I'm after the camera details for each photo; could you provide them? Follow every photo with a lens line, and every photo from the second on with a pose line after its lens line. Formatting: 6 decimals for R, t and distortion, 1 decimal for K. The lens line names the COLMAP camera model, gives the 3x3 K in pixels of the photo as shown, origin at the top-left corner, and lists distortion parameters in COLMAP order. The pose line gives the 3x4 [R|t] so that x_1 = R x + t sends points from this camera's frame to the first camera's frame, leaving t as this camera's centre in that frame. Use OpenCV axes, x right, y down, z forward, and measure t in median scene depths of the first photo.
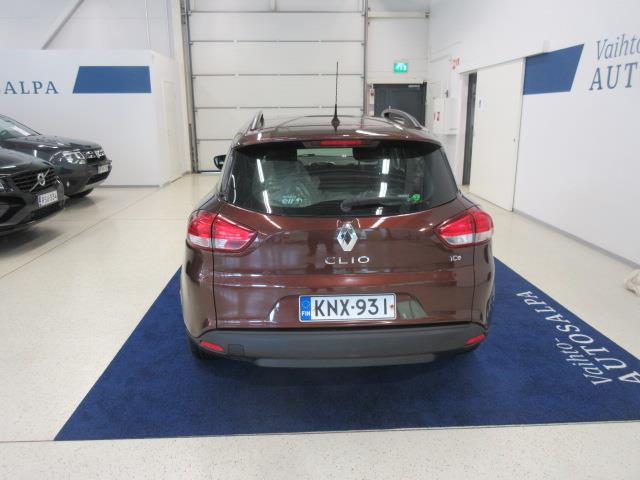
lens RADIAL K [[504.4, 0, 323.5], [0, 504.4, 240.7], [0, 0, 1]] dist [0.003005, -0.002913]
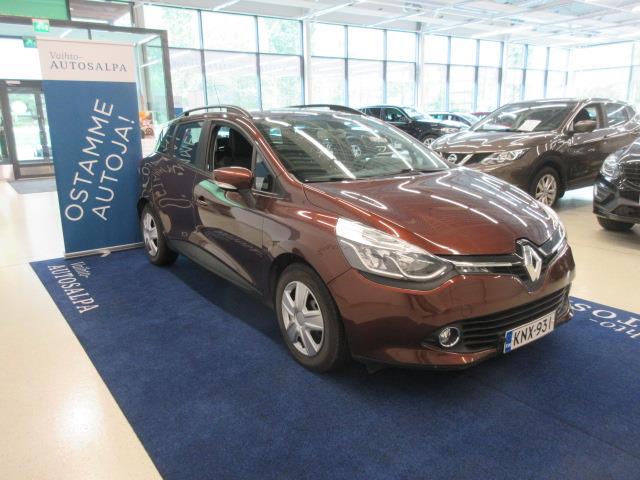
lens RADIAL K [[504.4, 0, 319.5], [0, 504.4, 239.2], [0, 0, 1]] dist [0.003005, -0.002913]
pose [[-0.839964, 0.148301, -0.521985, 0.638412], [-0.110188, 0.895277, 0.431668, -0.562457], [0.531338, 0.420102, -0.735659, 2.321828]]
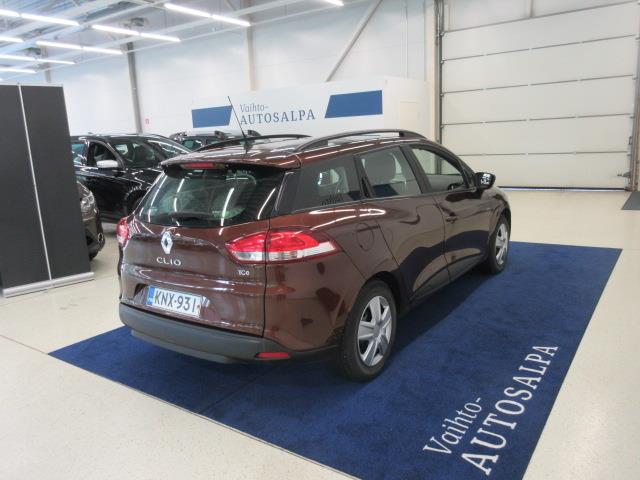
lens RADIAL K [[504.4, 0, 321.9], [0, 504.4, 239.9], [0, 0, 1]] dist [0.003005, -0.002913]
pose [[0.789875, 0.092631, -0.606232, 0.744285], [-0.108766, 0.994015, 0.010169, -0.045530], [0.603545, 0.057905, 0.795223, 0.170957]]
